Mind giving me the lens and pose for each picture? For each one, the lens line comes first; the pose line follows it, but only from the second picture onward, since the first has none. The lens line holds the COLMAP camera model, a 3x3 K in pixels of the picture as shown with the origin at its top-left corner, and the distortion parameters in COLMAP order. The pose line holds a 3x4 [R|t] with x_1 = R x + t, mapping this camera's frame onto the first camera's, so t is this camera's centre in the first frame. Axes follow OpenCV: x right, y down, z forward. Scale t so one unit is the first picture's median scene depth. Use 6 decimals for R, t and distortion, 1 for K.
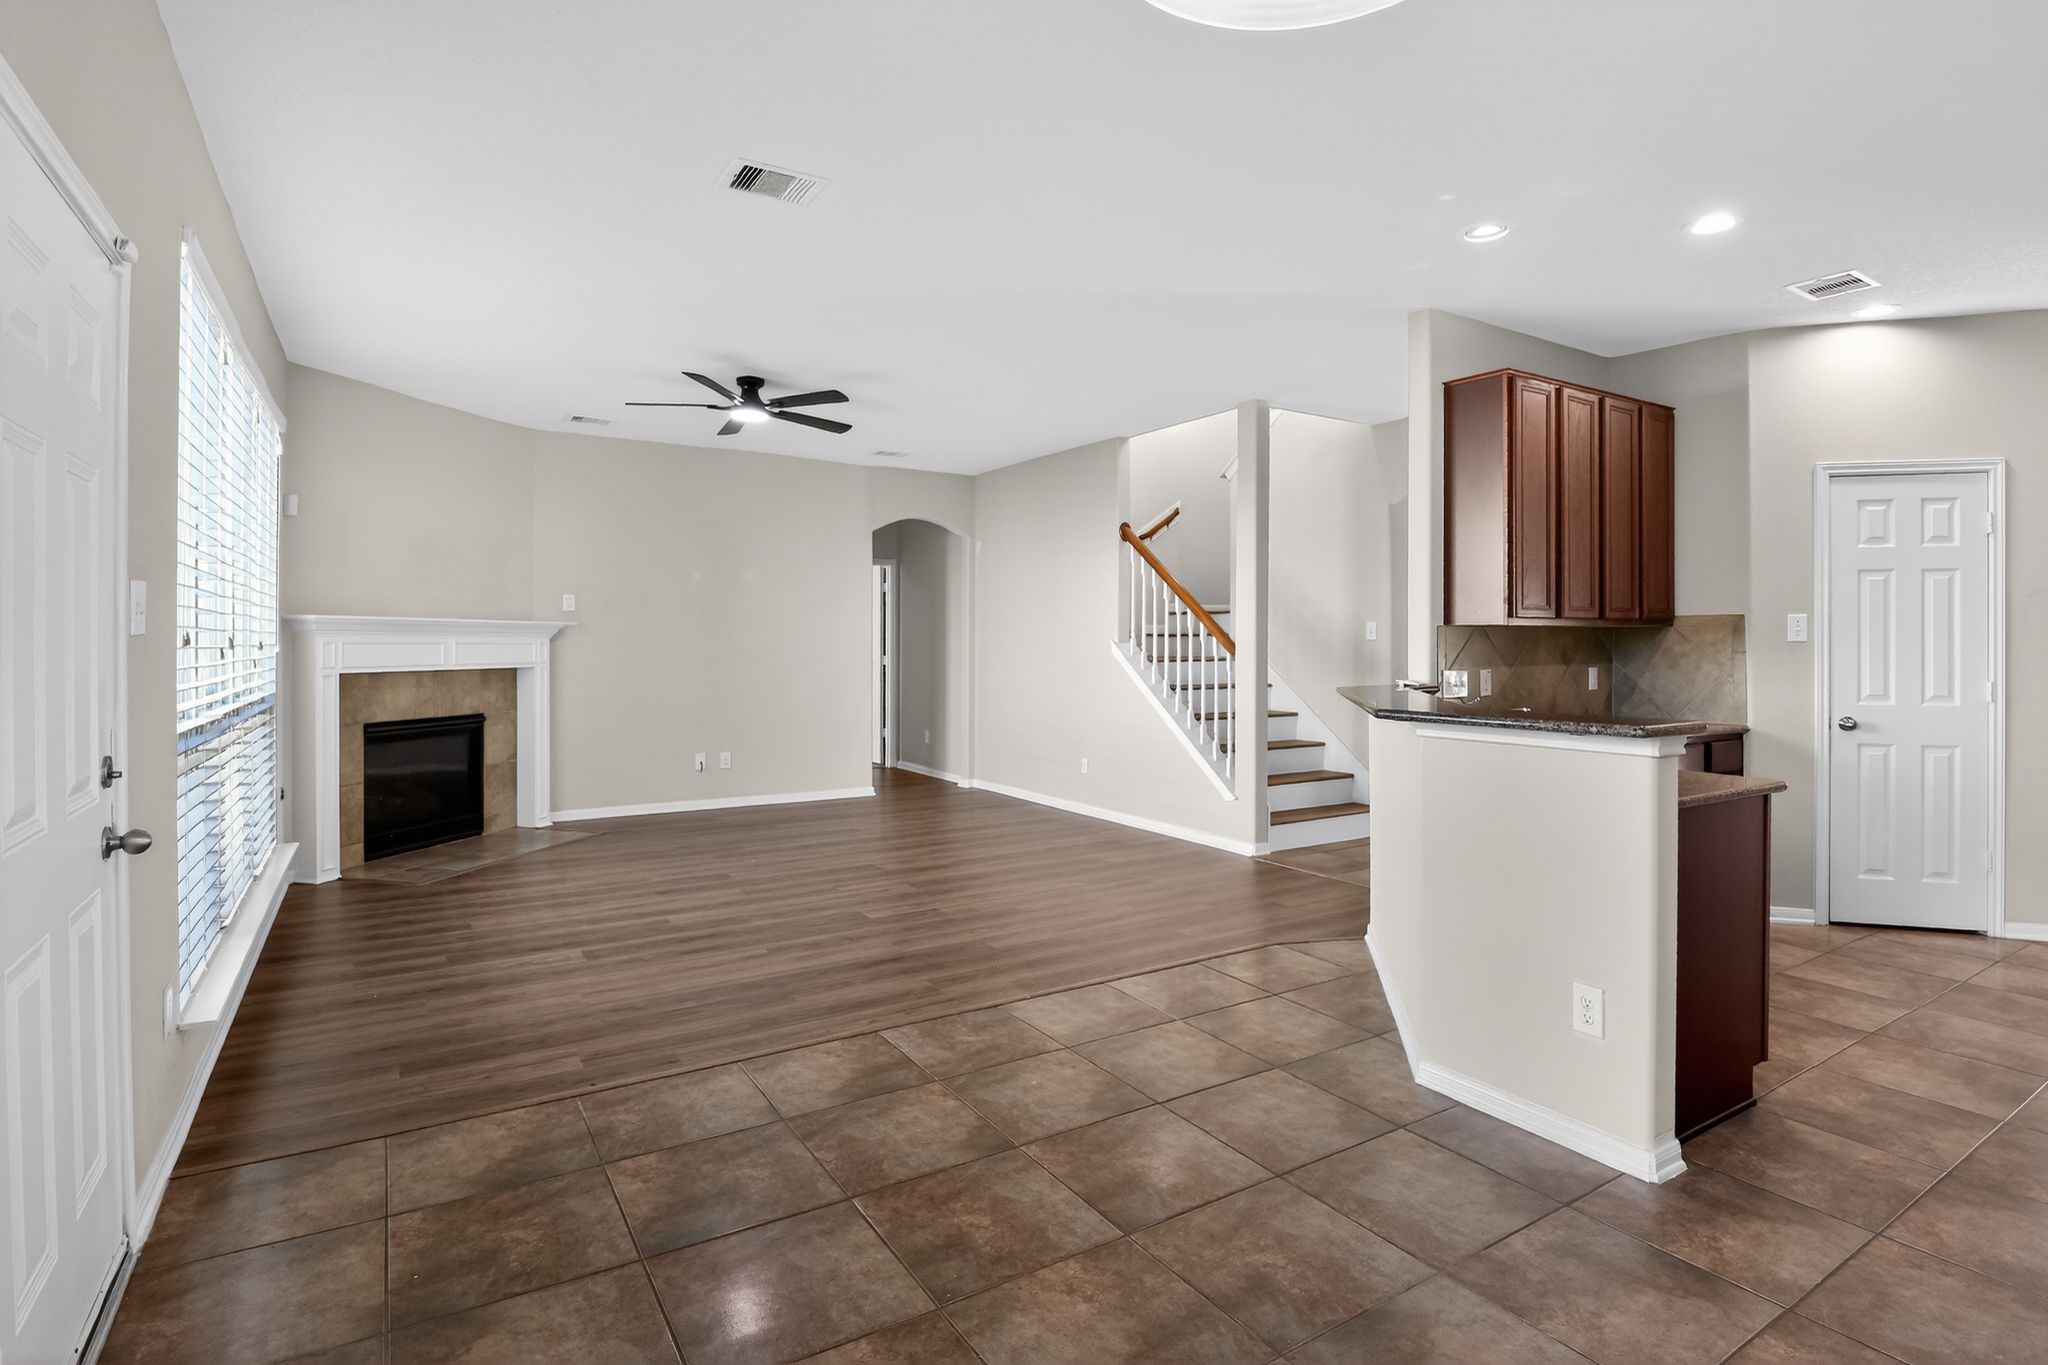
lens RADIAL K [[1016.8, 0, 1048.2], [0, 1016.8, 633.8], [0, 0, 1]] dist [-0.021075, -0.005159]
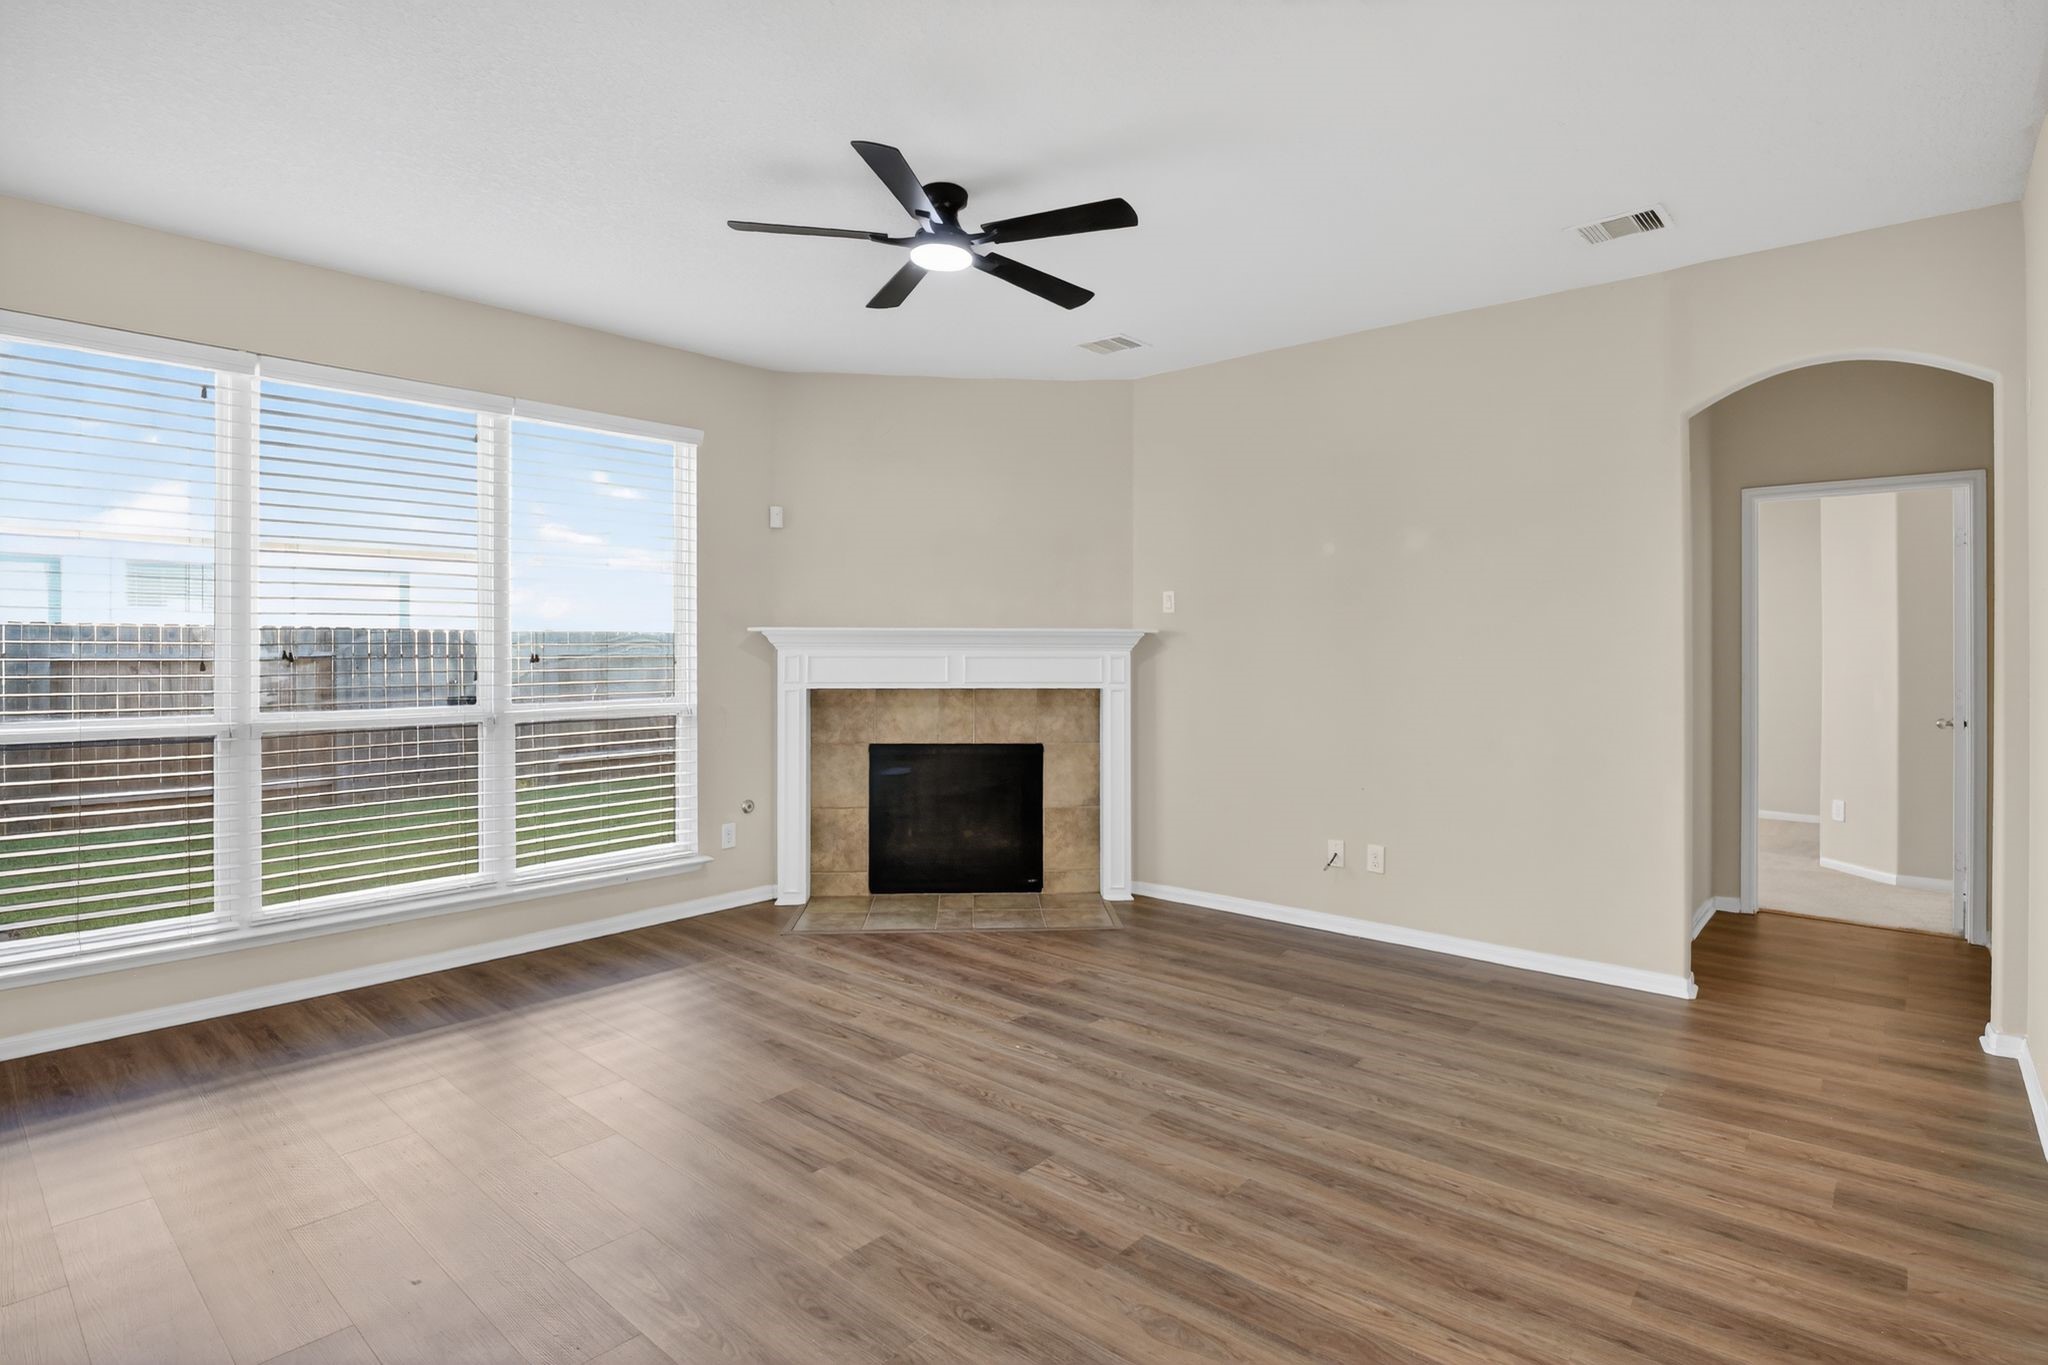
lens RADIAL K [[1016.8, 0, 1024.0], [0, 1016.8, 666.2], [0, 0, 1]] dist [-0.021075, -0.005159]
pose [[0.262332, 0.010099, -0.964925, 0.297491], [0.008783, 0.999879, 0.012853, 0.008444], [0.964938, -0.011846, 0.262212, 1.039382]]
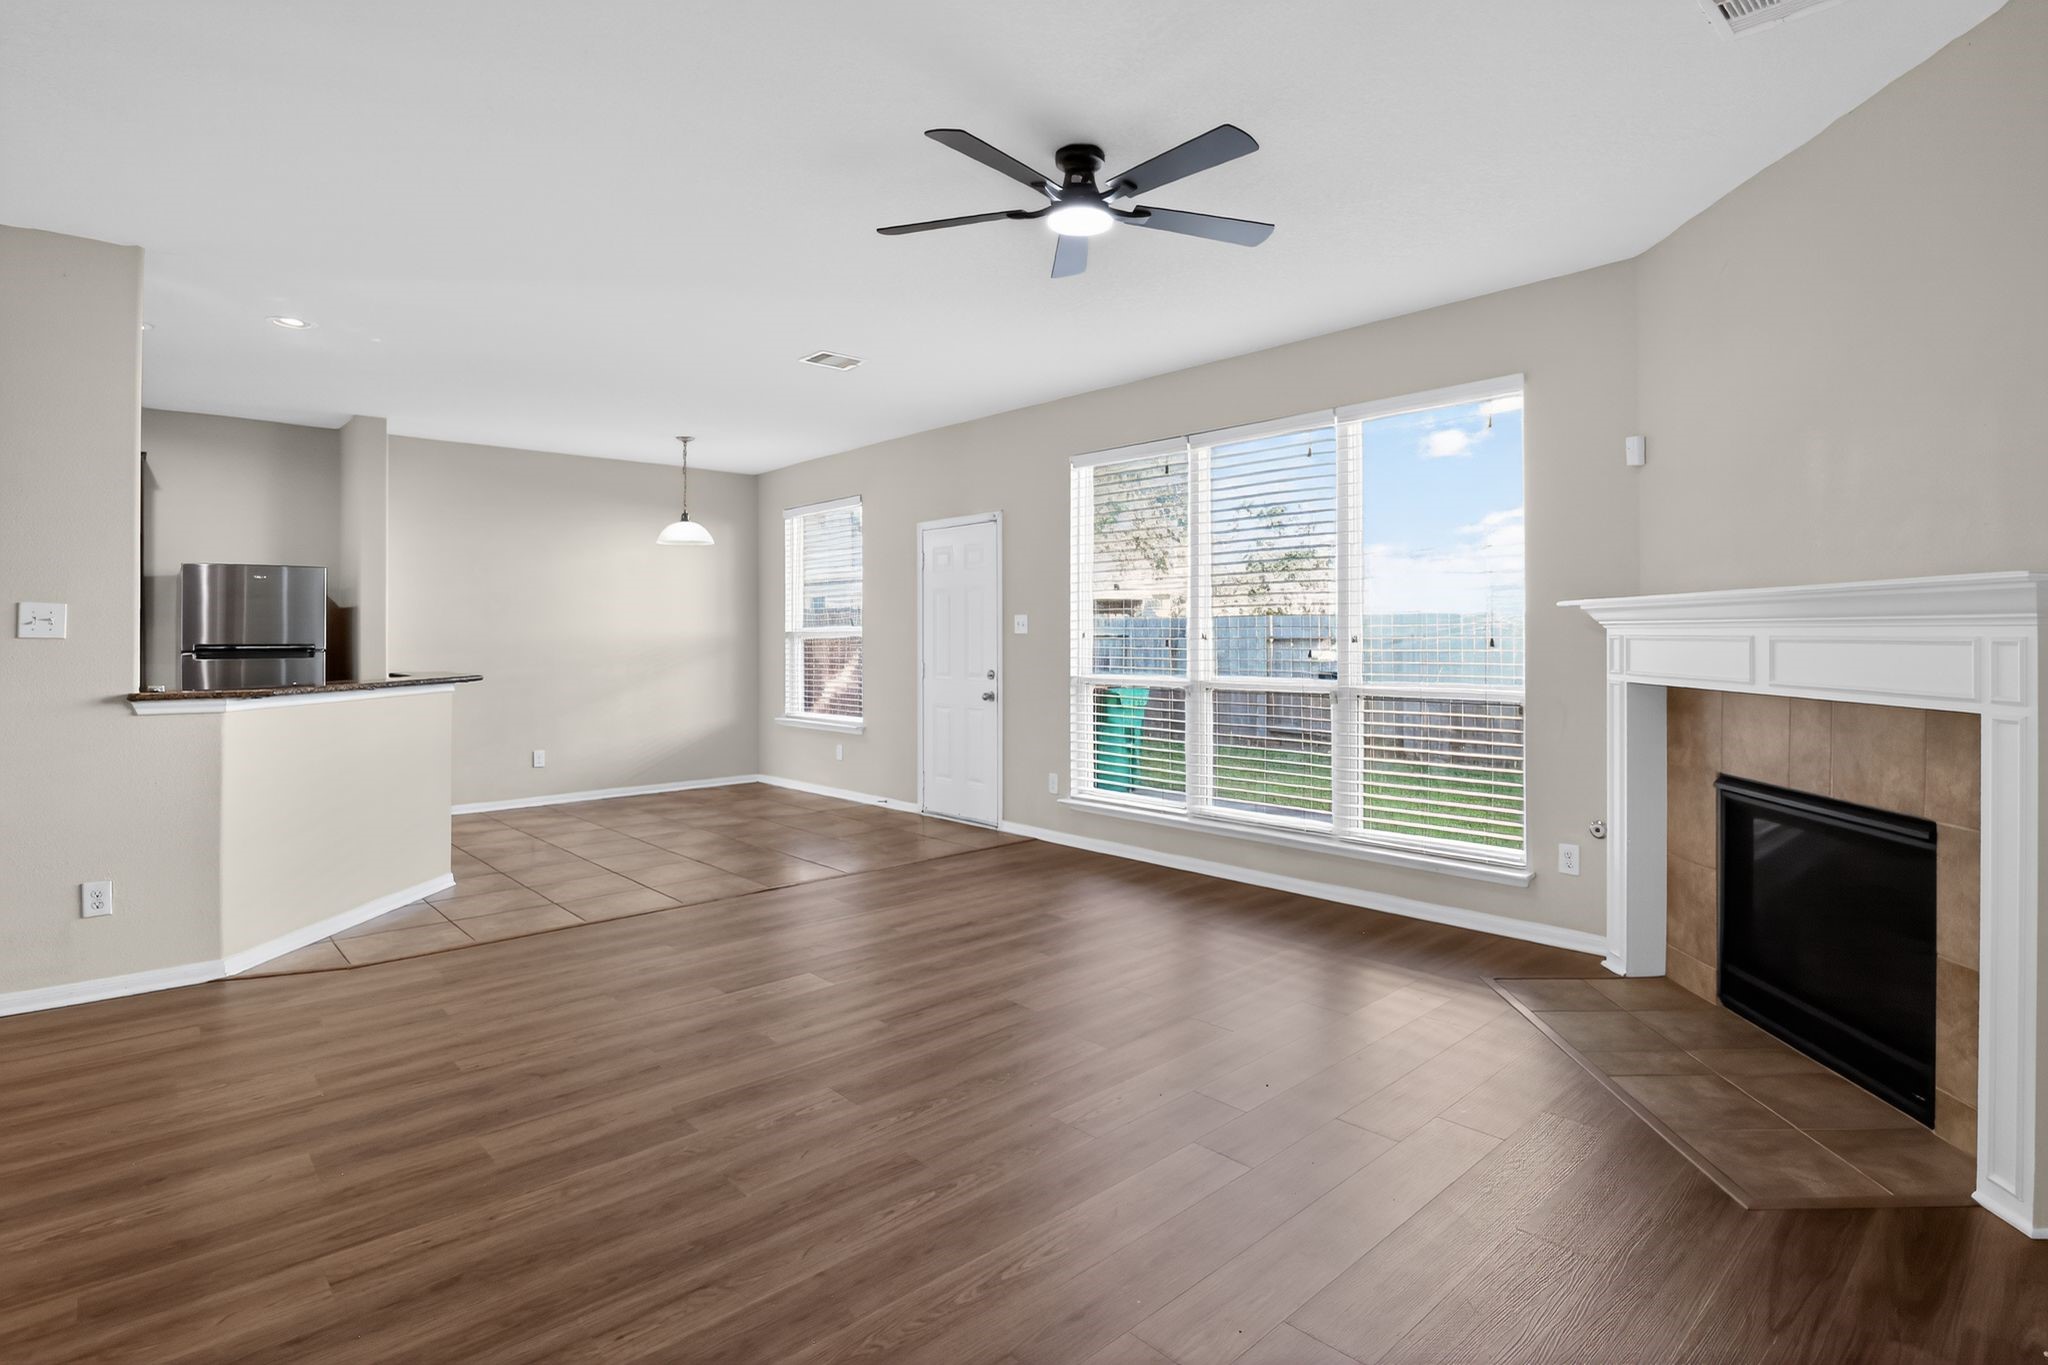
lens RADIAL K [[1016.8, 0, 1058.4], [0, 1016.8, 637.5], [0, 0, 1]] dist [-0.021075, -0.005159]
pose [[-0.982848, -0.000978, -0.184415, -0.212423], [0.000267, 0.999977, -0.006726, 0.014173], [0.184417, -0.006660, -0.982825, 1.767612]]
